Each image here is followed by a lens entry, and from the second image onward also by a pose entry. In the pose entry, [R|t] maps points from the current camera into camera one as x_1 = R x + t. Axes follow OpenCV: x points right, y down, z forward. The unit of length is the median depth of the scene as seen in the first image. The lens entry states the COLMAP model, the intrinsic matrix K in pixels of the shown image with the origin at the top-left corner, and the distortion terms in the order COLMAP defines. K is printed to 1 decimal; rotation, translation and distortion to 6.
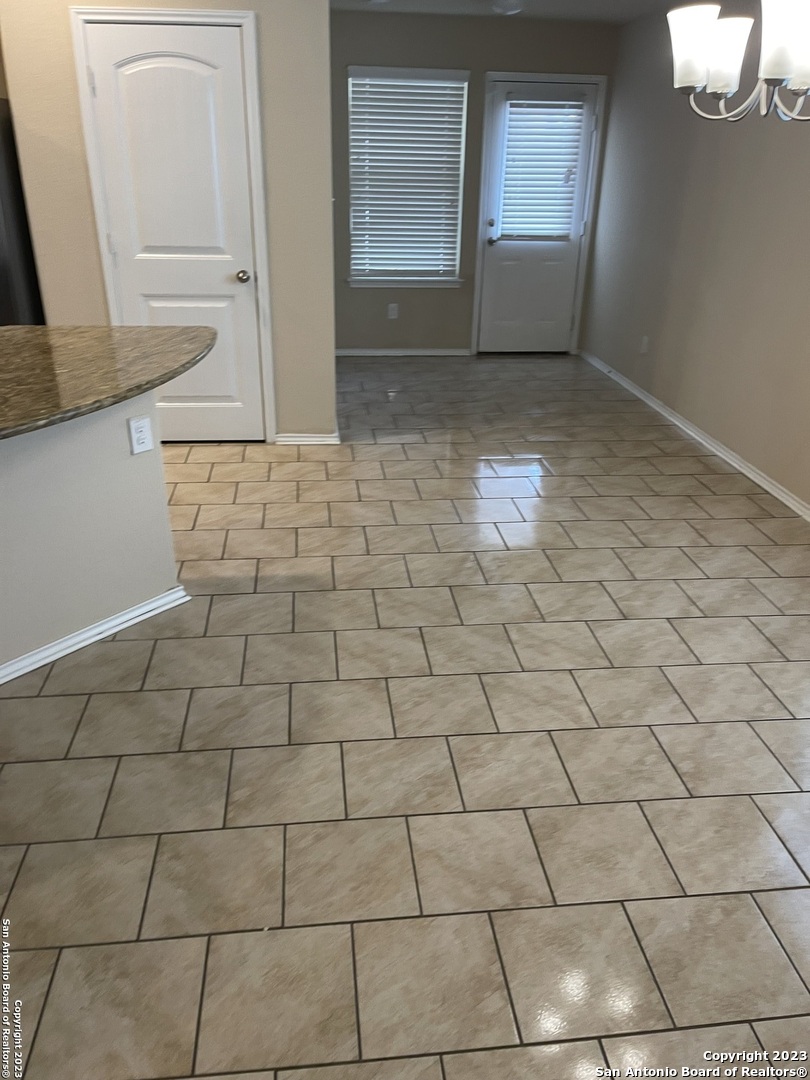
lens RADIAL K [[801.3, 0, 403.4], [0, 801.3, 551.0], [0, 0, 1]] dist [0.068460, -0.087770]
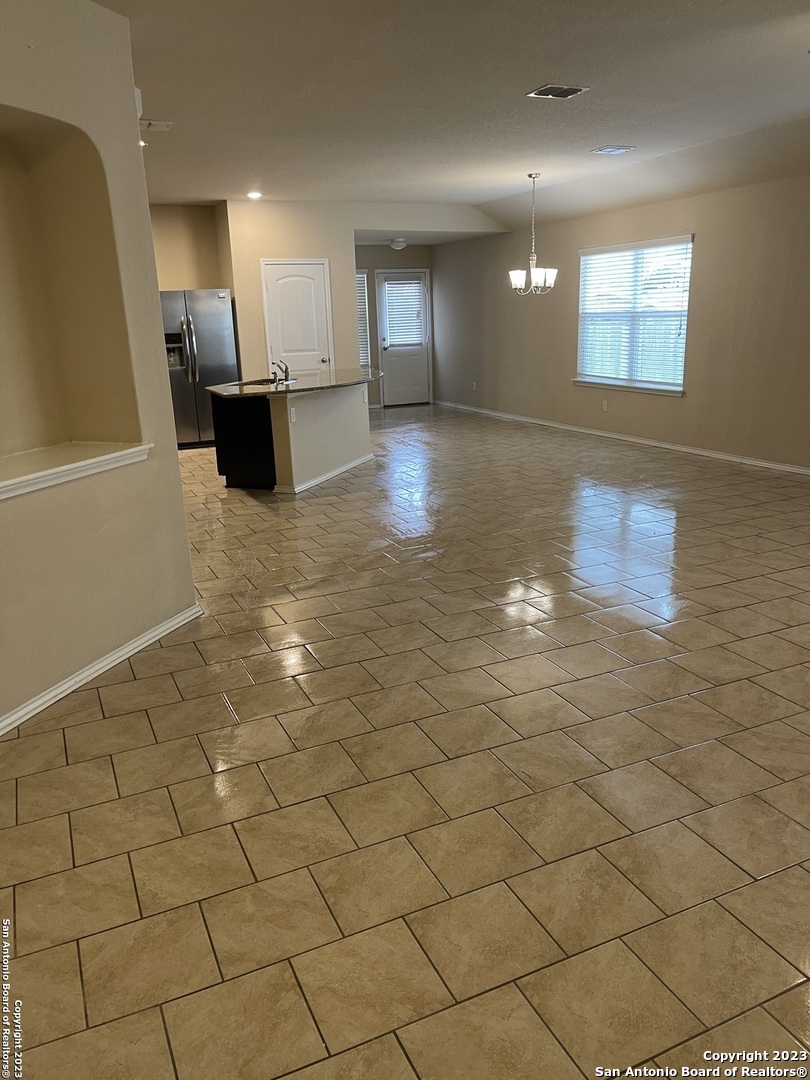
lens RADIAL K [[812.9, 0, 406.5], [0, 812.9, 536.7], [0, 0, 1]] dist [0.095481, -0.140447]
pose [[0.947266, -0.133948, 0.291110, -0.837810], [0.183809, 0.971263, -0.151205, 0.638907], [-0.262490, 0.196740, 0.944665, -1.369585]]
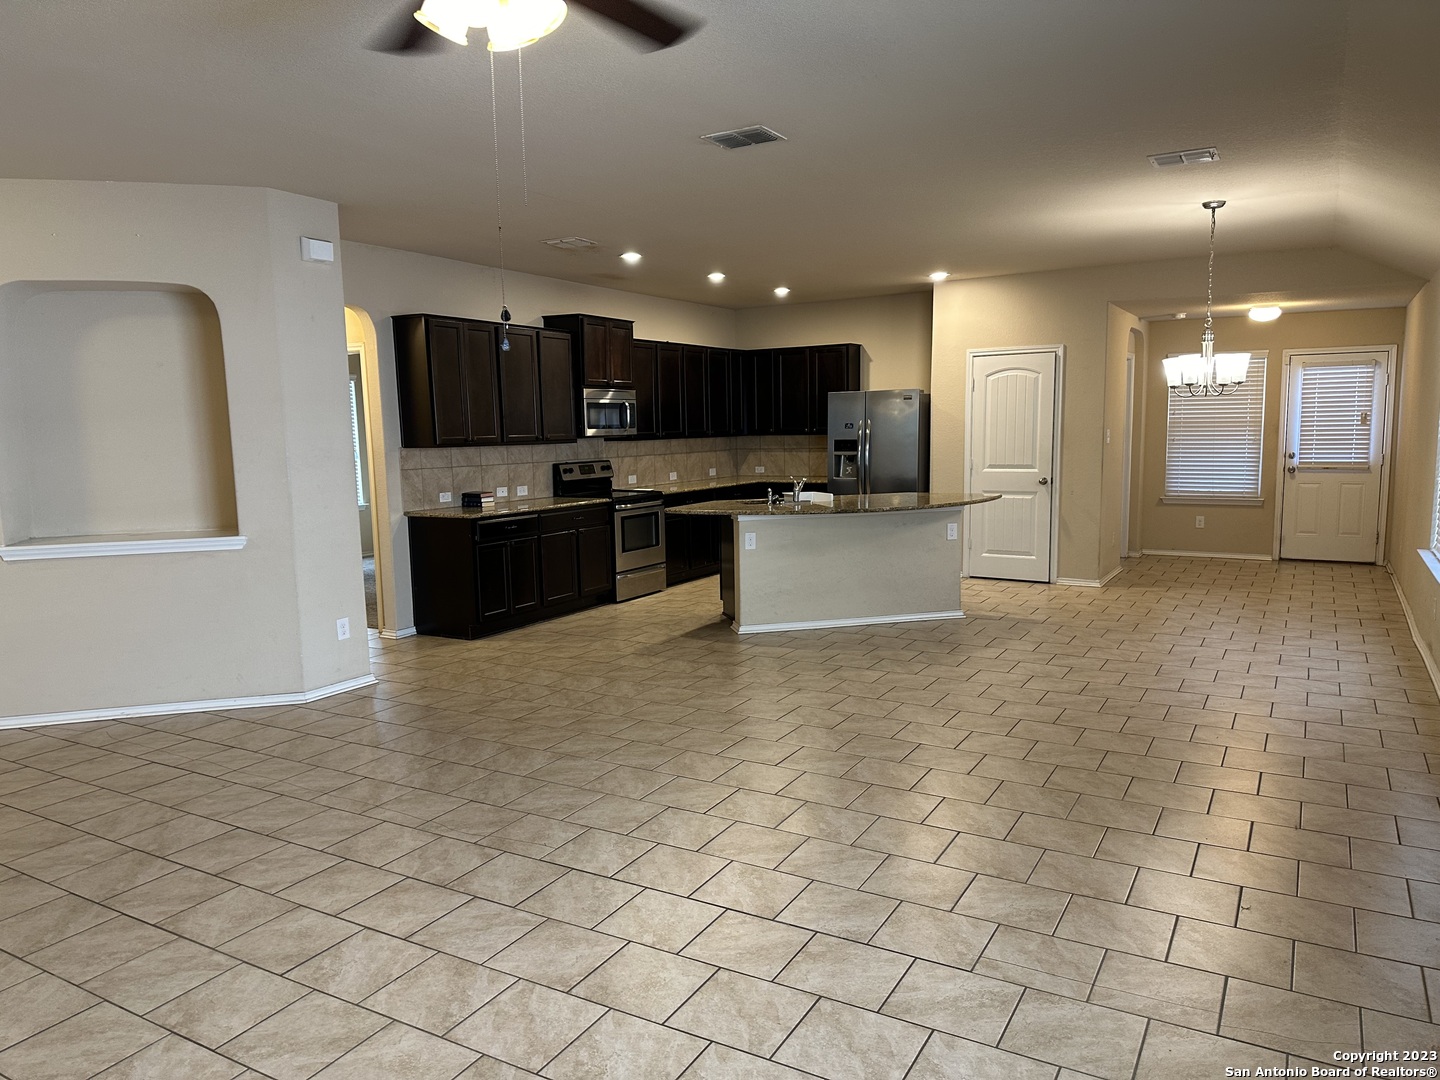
lens RADIAL K [[998.3, 0, 718.7], [0, 998.3, 543.2], [0, 0, 1]] dist [0.143888, -0.215206]
pose [[0.803722, 0.037408, -0.593828, 0.590924], [-0.227777, 0.941341, -0.248988, 0.529087], [0.549680, 0.335377, 0.765097, -1.076673]]
